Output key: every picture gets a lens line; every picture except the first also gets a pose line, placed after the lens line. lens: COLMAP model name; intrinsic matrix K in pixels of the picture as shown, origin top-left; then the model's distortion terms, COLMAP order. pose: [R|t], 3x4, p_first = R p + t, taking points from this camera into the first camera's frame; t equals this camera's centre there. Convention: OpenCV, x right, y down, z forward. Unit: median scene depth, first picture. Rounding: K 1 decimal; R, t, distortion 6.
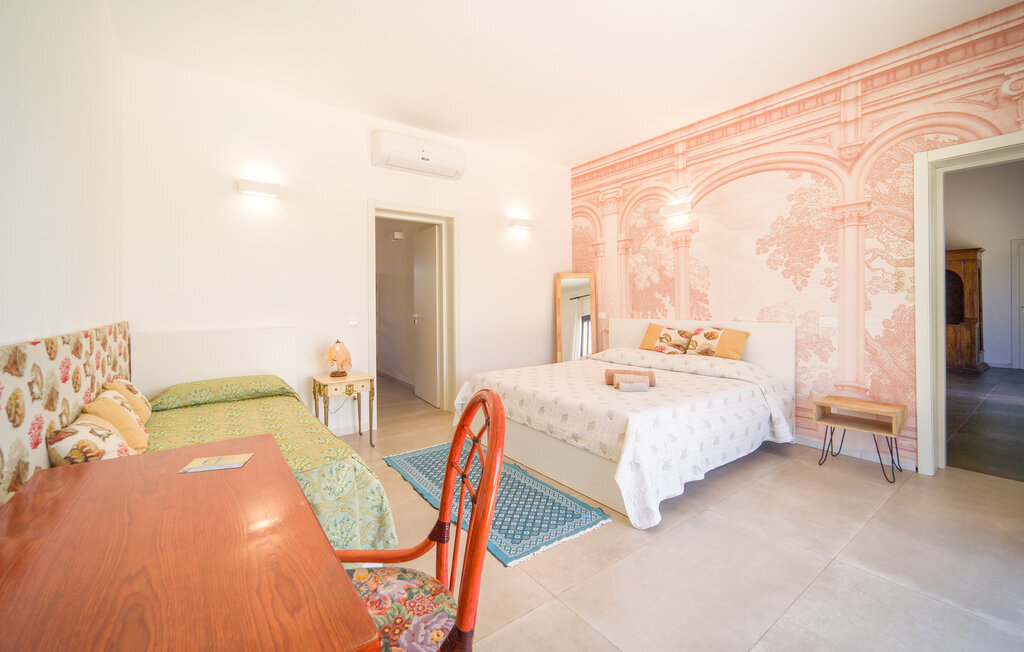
lens RADIAL K [[420.2, 0, 505.4], [0, 420.2, 300.3], [0, 0, 1]] dist [-0.000455, -0.000154]
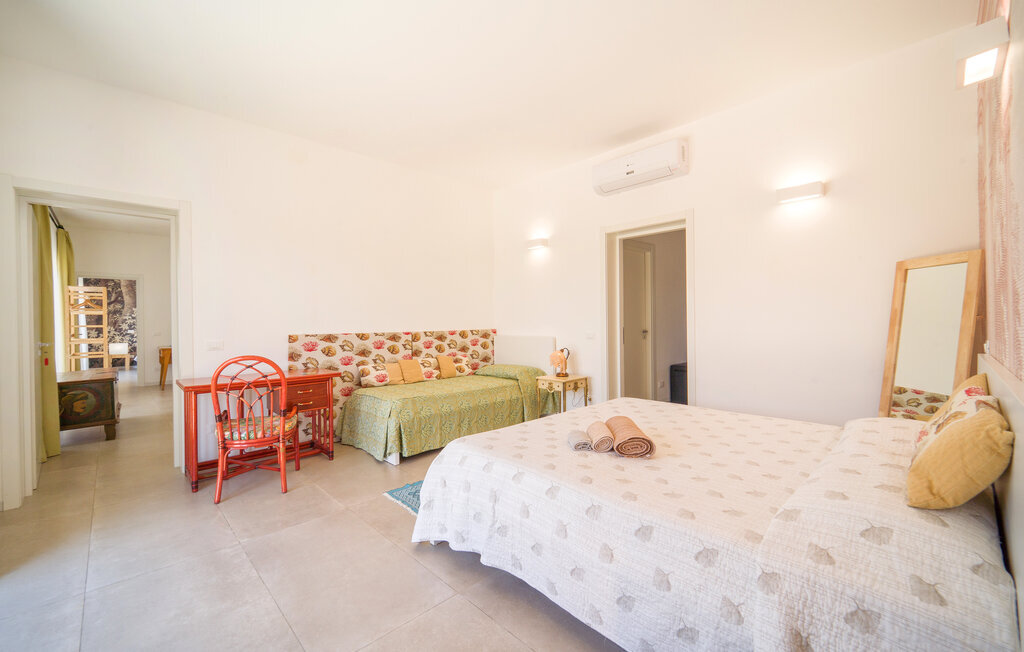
lens RADIAL K [[414.4, 0, 512.0], [0, 414.4, 326.0], [0, 0, 1]] dist [-0.000048, -0.000028]
pose [[0.138770, 0.018642, -0.990149, 0.844392], [0.013401, 0.999696, 0.020700, -0.004178], [0.990234, -0.016142, 0.138478, 0.681155]]
